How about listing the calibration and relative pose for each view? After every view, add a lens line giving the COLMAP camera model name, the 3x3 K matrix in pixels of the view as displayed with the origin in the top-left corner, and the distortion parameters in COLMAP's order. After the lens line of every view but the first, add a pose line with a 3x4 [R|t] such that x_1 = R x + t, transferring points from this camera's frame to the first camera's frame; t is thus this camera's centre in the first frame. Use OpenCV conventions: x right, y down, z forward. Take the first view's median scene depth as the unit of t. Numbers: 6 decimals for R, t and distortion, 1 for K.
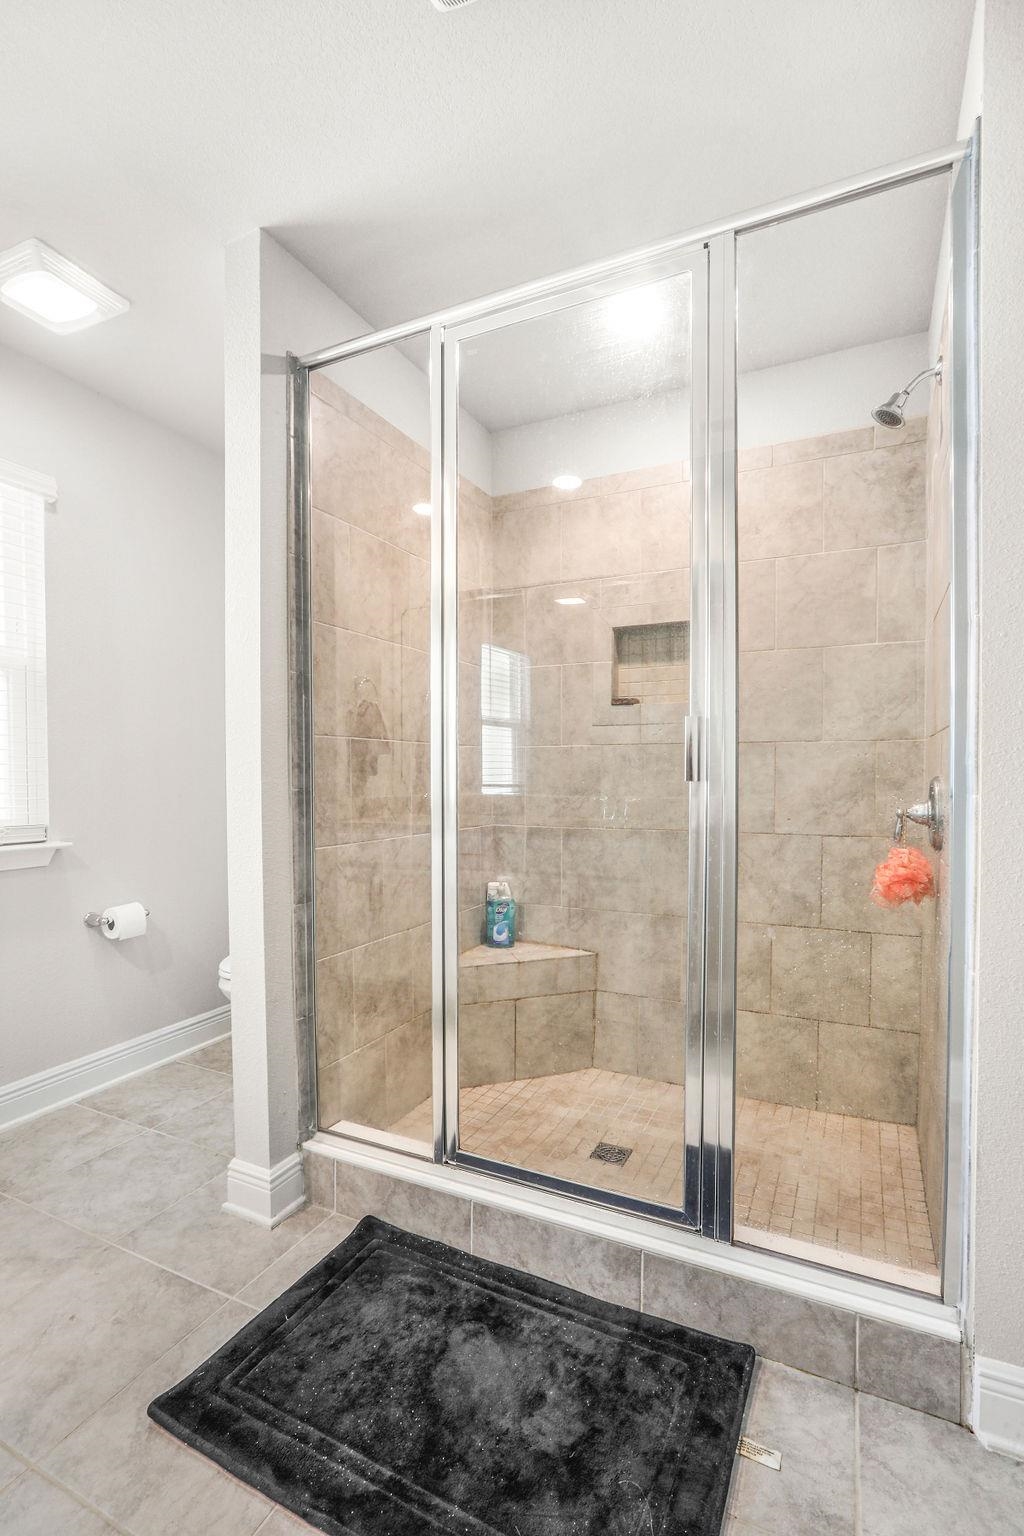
lens RADIAL K [[691.5, 0, 511.8], [0, 691.5, 784.3], [0, 0, 1]] dist [-0.018646, 0.002133]
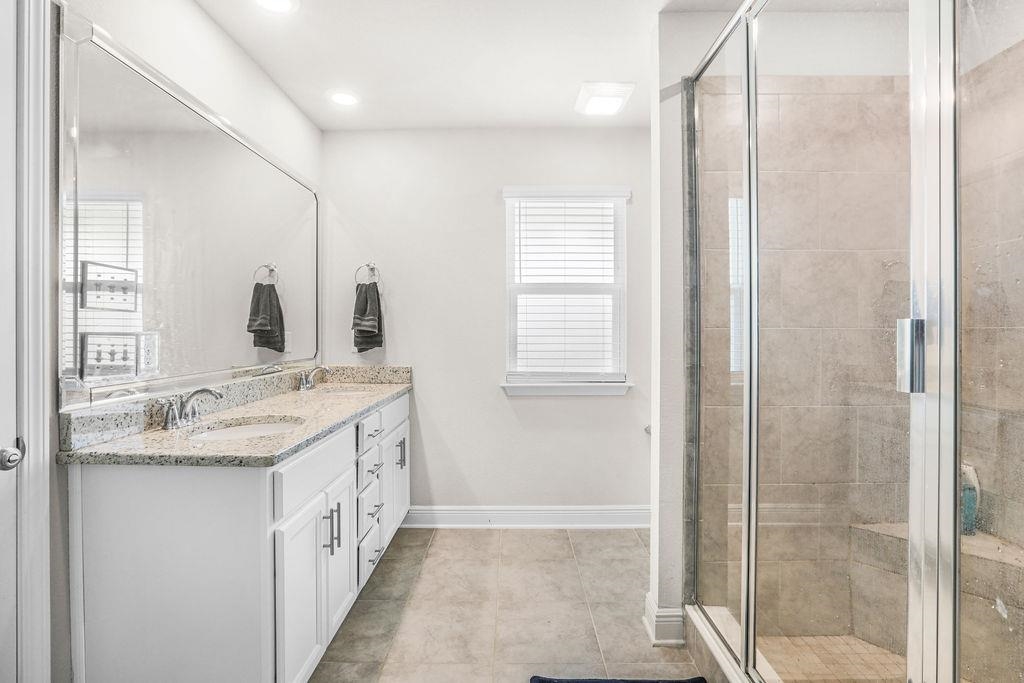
lens RADIAL K [[461.0, 0, 513.2], [0, 461.0, 333.6], [0, 0, 1]] dist [-0.018646, 0.002133]
pose [[0.456094, 0.001188, -0.889931, 0.397775], [-0.017593, 0.999816, -0.007682, -0.046652], [0.889758, 0.019160, 0.456031, 0.208694]]
